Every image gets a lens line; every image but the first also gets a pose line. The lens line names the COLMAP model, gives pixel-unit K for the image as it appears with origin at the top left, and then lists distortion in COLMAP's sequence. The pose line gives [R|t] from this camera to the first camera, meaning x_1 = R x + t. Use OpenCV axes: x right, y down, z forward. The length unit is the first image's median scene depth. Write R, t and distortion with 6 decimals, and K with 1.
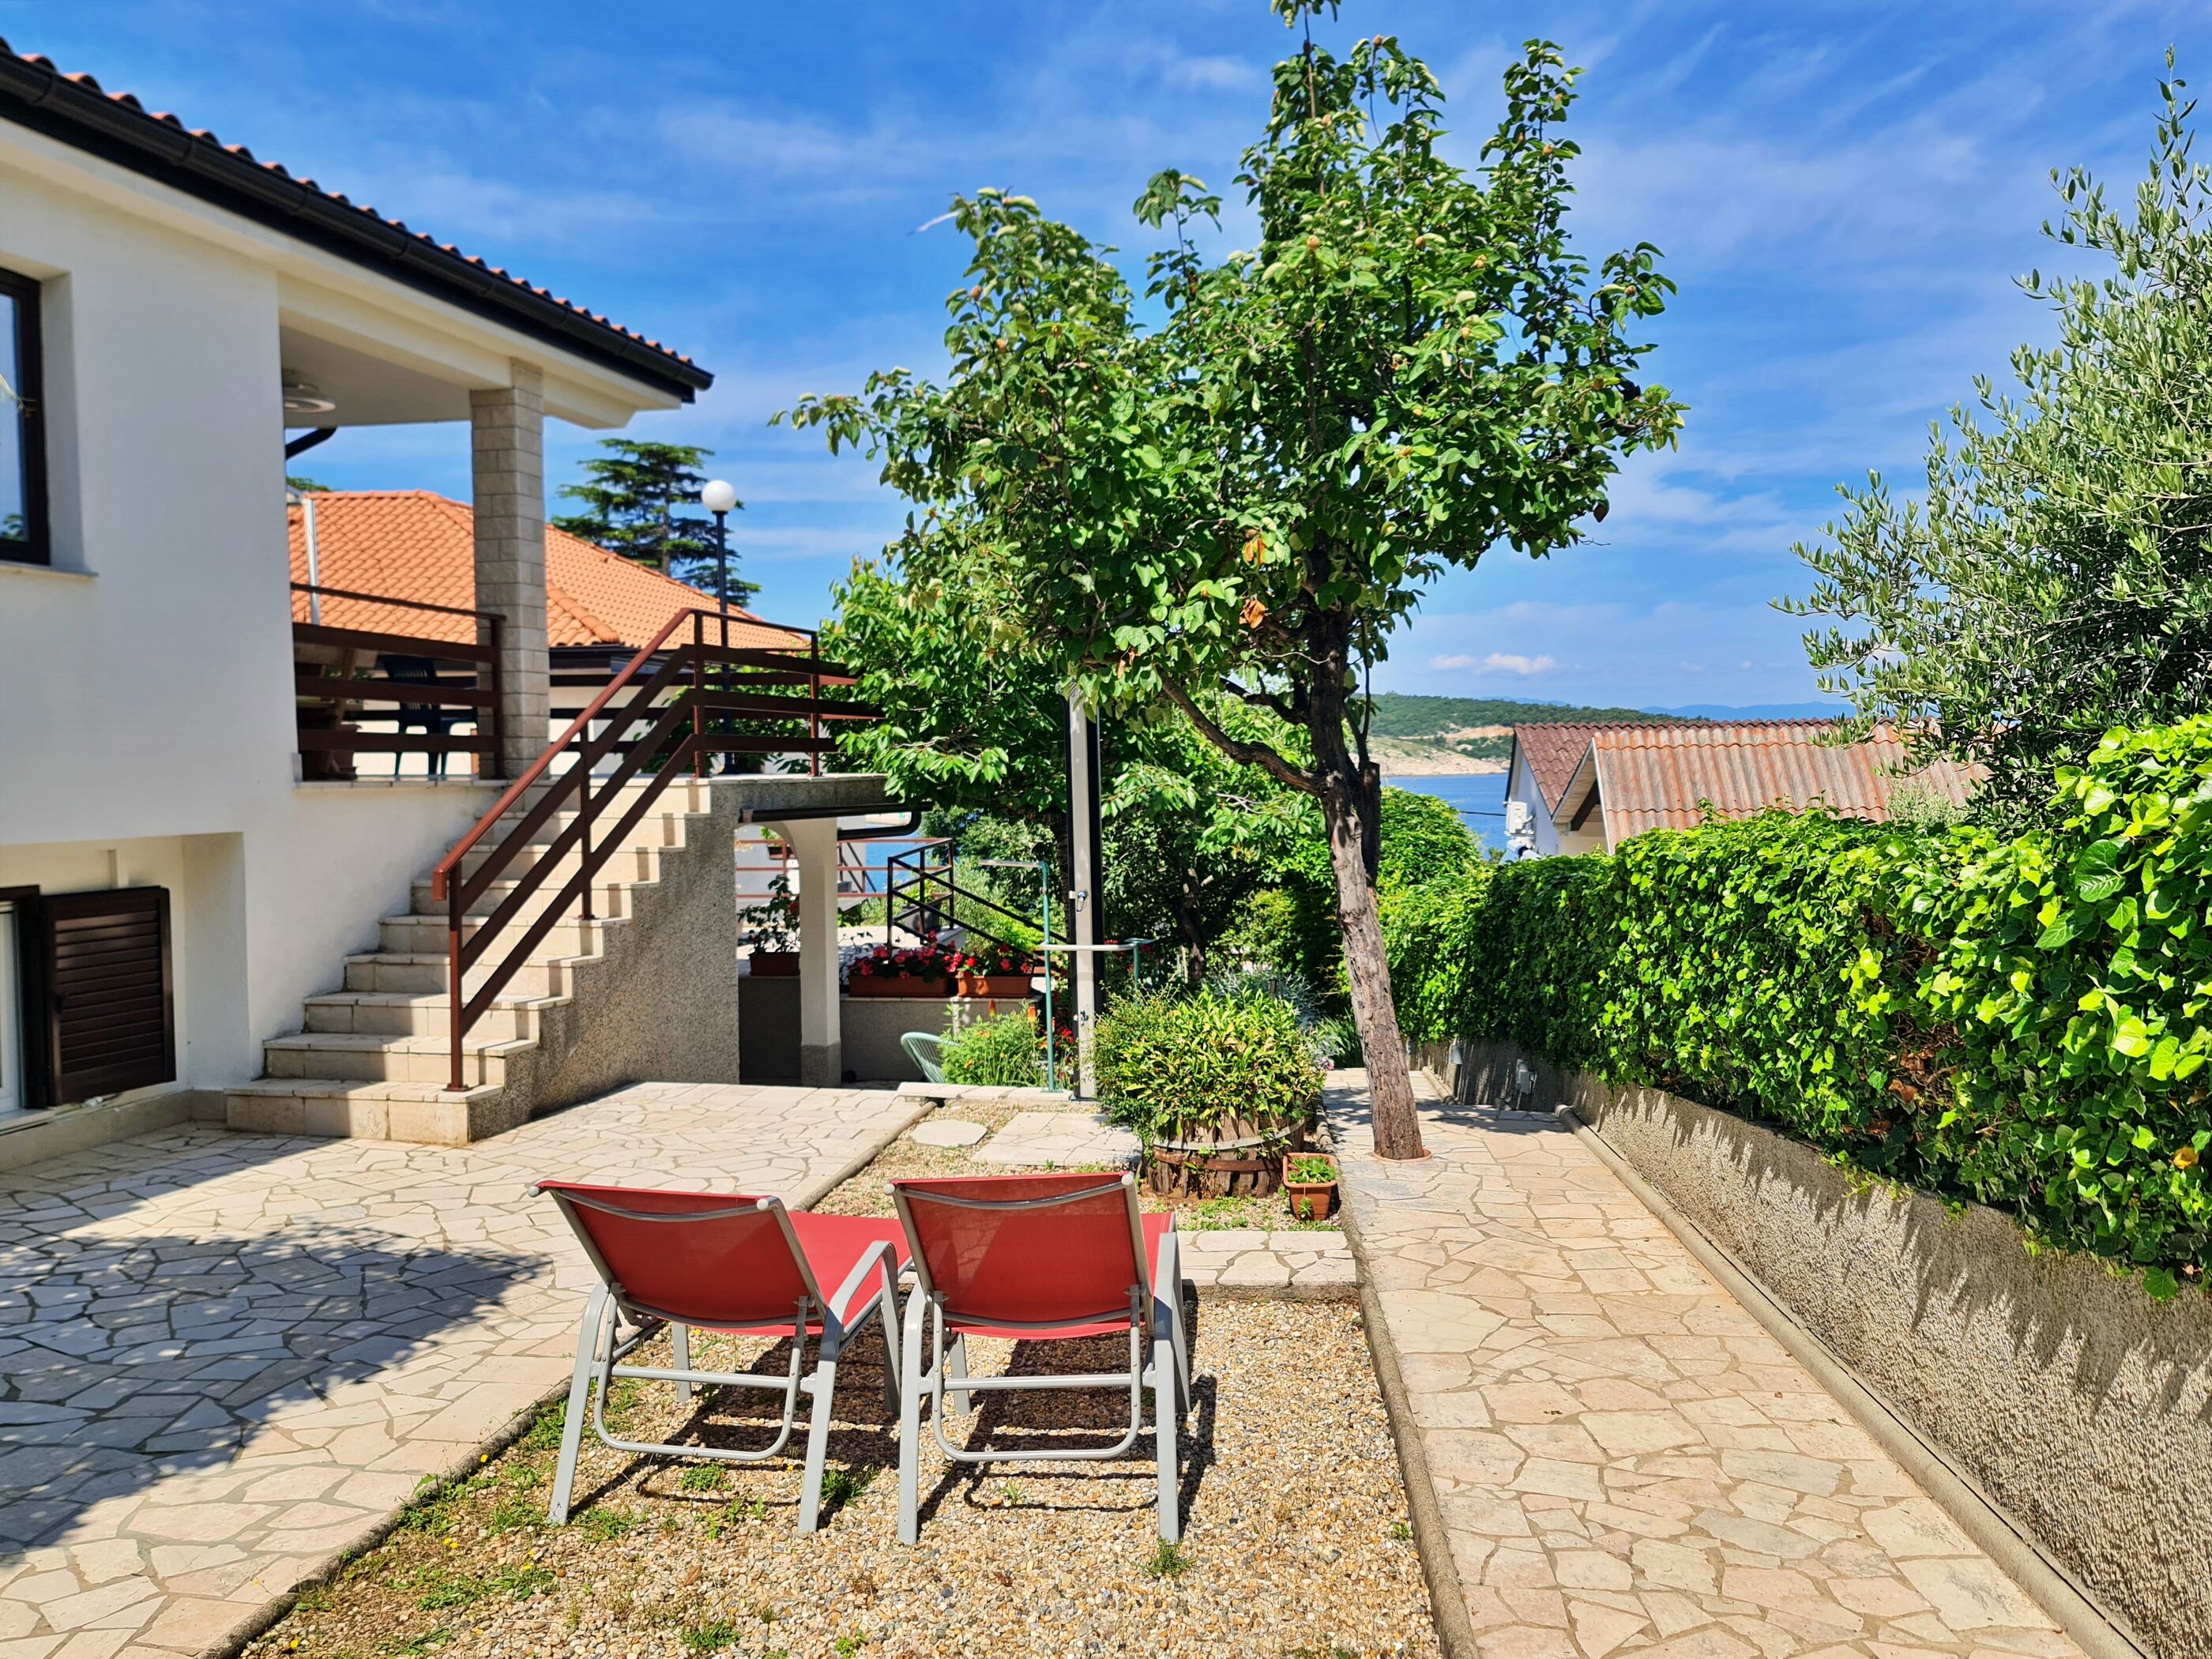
lens RADIAL K [[1618.4, 0, 1120.1], [0, 1618.4, 838.0], [0, 0, 1]] dist [0.062817, -0.053950]
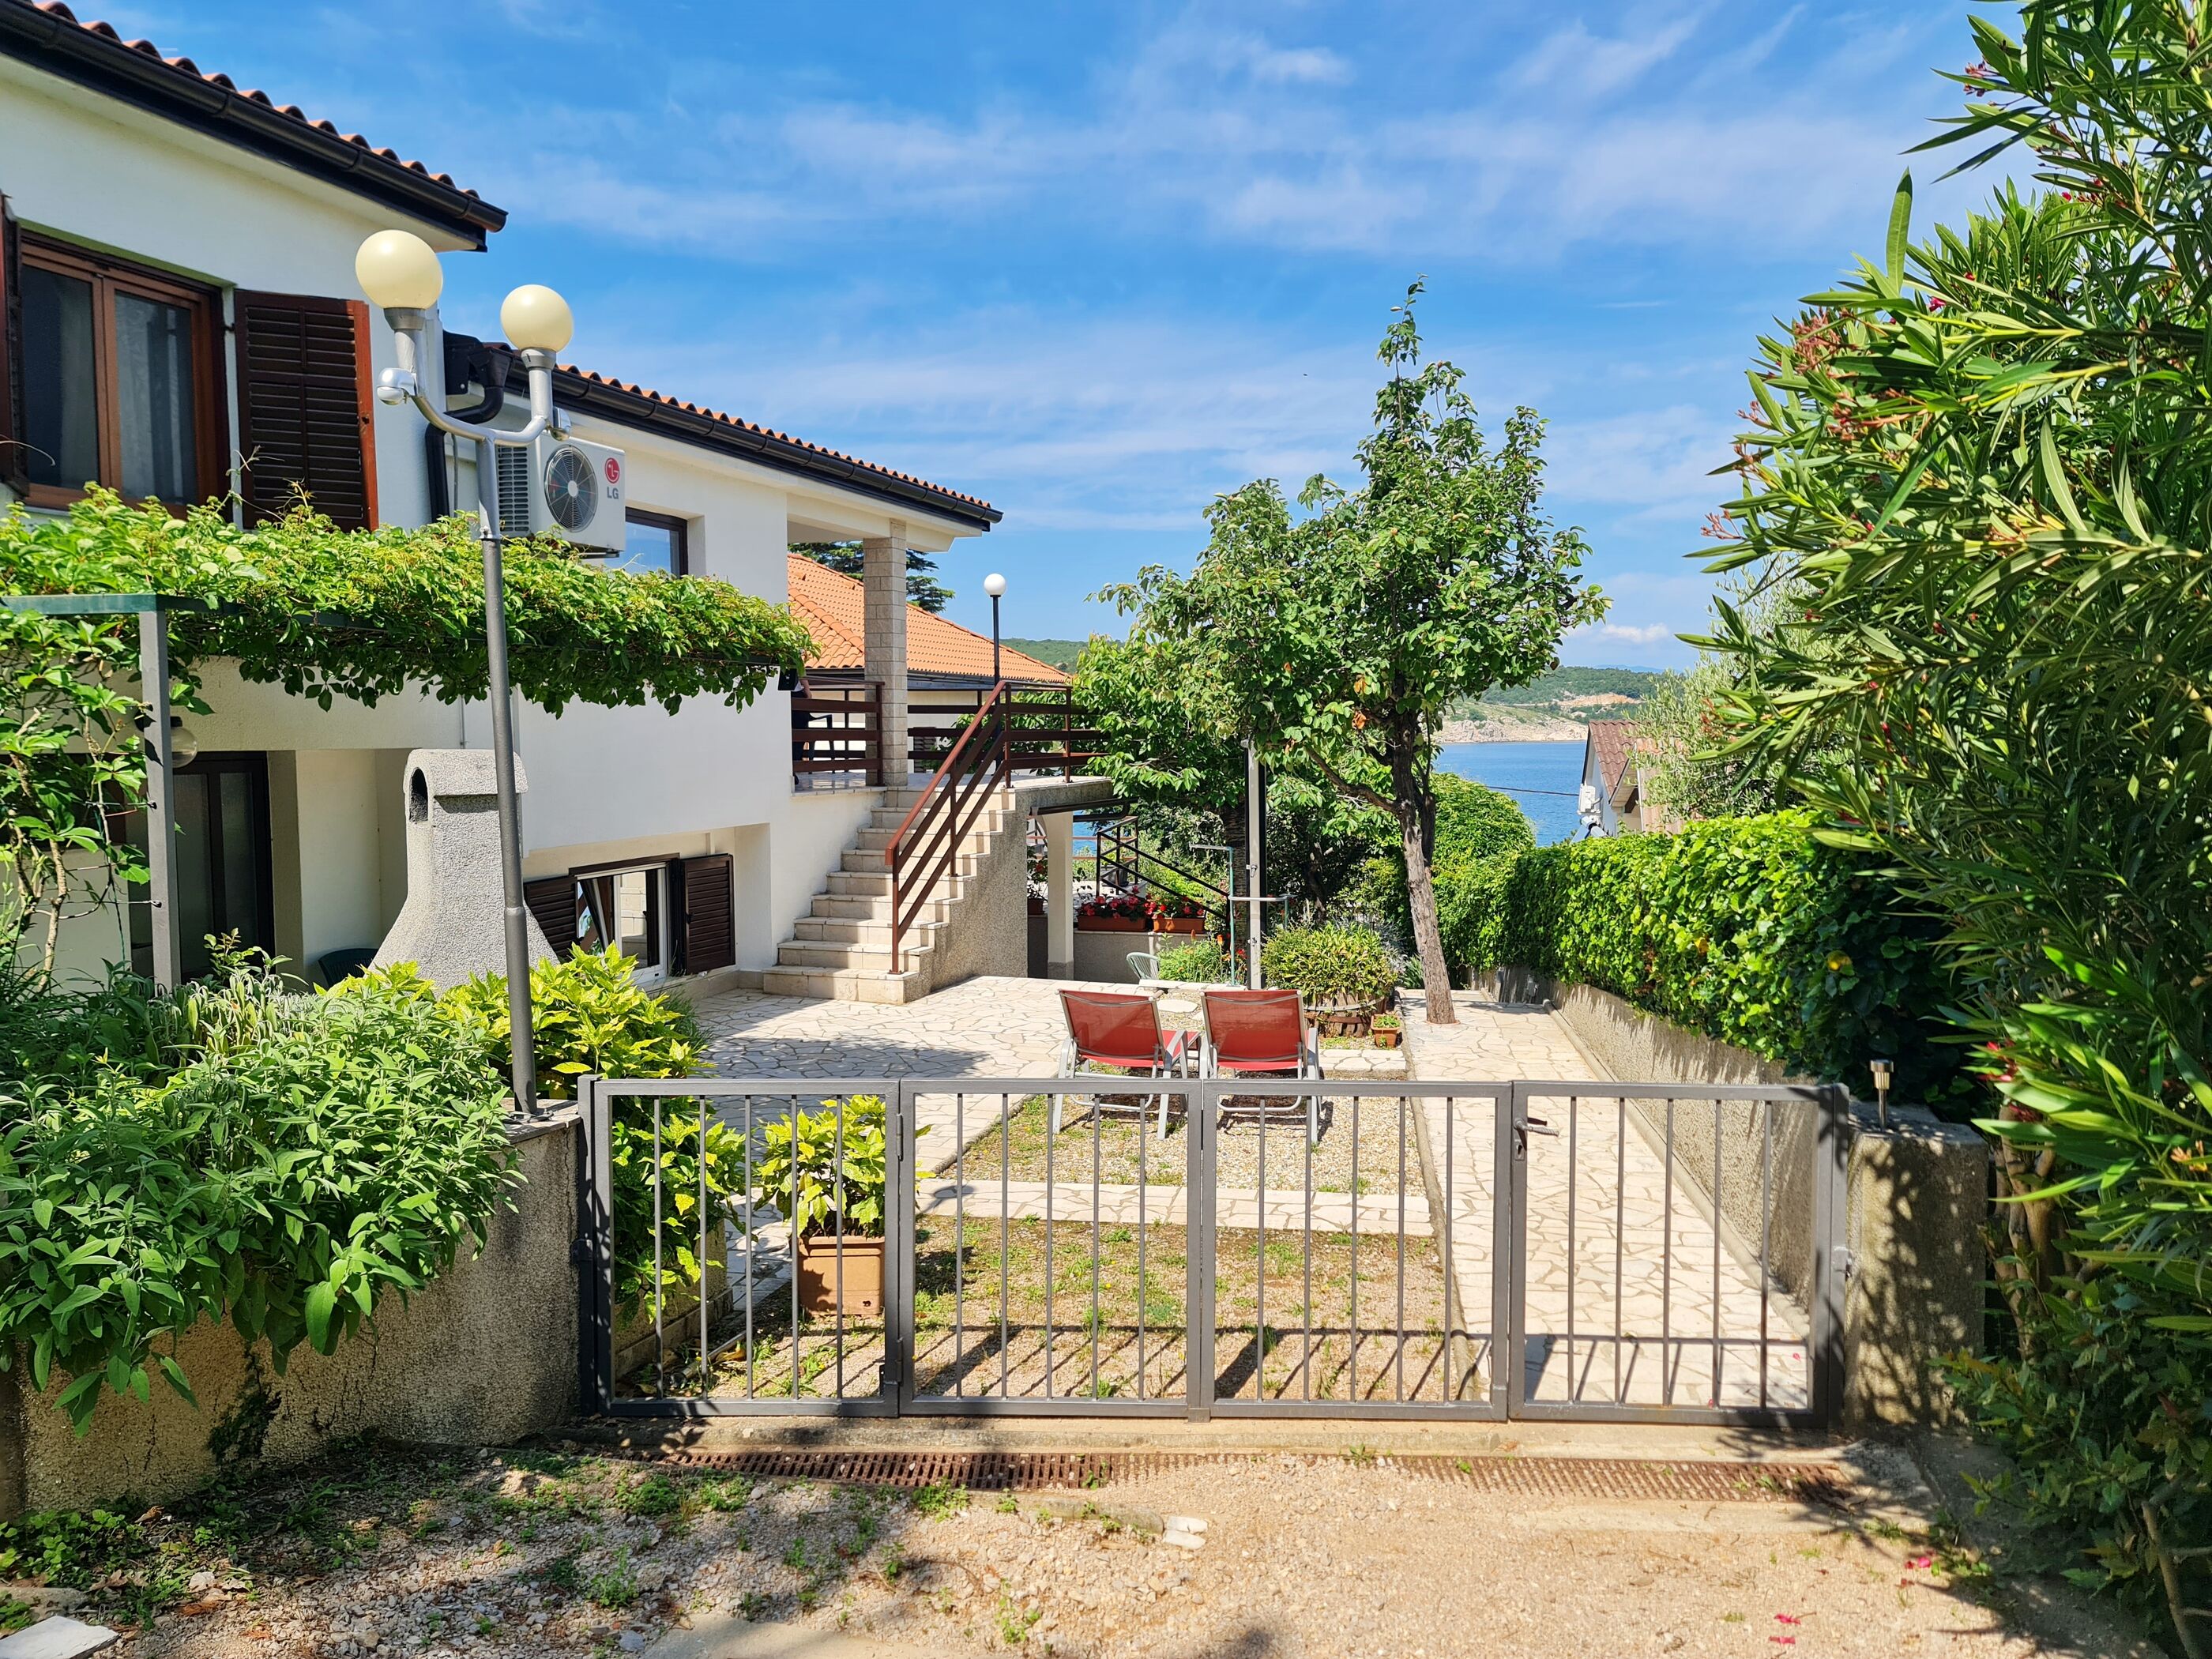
lens RADIAL K [[1618.4, 0, 1092.8], [0, 1618.4, 831.7], [0, 0, 1]] dist [0.062817, -0.053950]
pose [[0.995991, 0.014534, -0.088261, -0.044024], [-0.012257, 0.999579, 0.026288, -0.044473], [0.088606, -0.025101, 0.995750, -0.690454]]
